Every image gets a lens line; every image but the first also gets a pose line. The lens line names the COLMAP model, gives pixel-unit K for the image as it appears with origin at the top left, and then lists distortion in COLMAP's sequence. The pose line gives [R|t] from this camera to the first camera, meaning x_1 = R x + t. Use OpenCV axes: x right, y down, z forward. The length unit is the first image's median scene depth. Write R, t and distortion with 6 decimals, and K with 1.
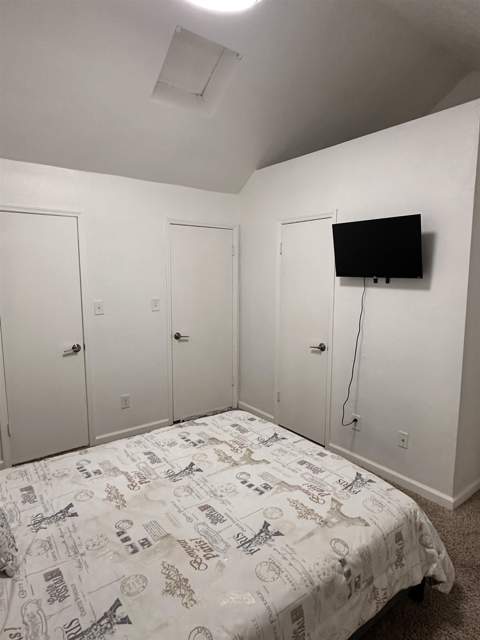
lens RADIAL K [[366.3, 0, 240.0], [0, 366.3, 320.0], [0, 0, 1]] dist [-0.029990, -0.000493]
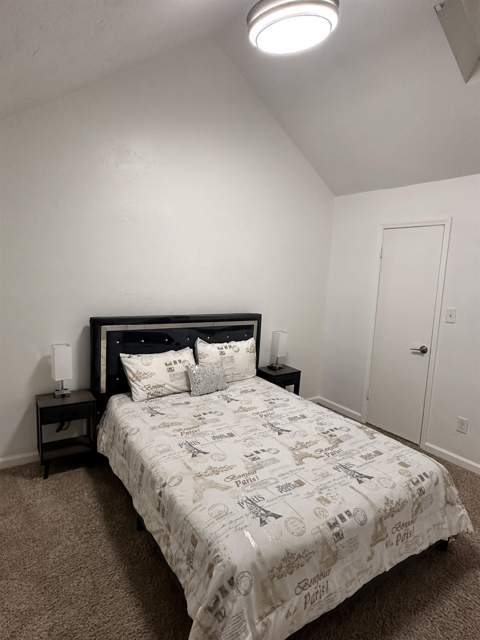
lens RADIAL K [[379.8, 0, 239.3], [0, 379.8, 305.4], [0, 0, 1]] dist [-0.080303, -0.000263]
pose [[-0.058029, 0.096333, -0.993656, 1.064759], [-0.190447, 0.975986, 0.105741, -0.097997], [0.979981, 0.195375, -0.038289, 0.831639]]
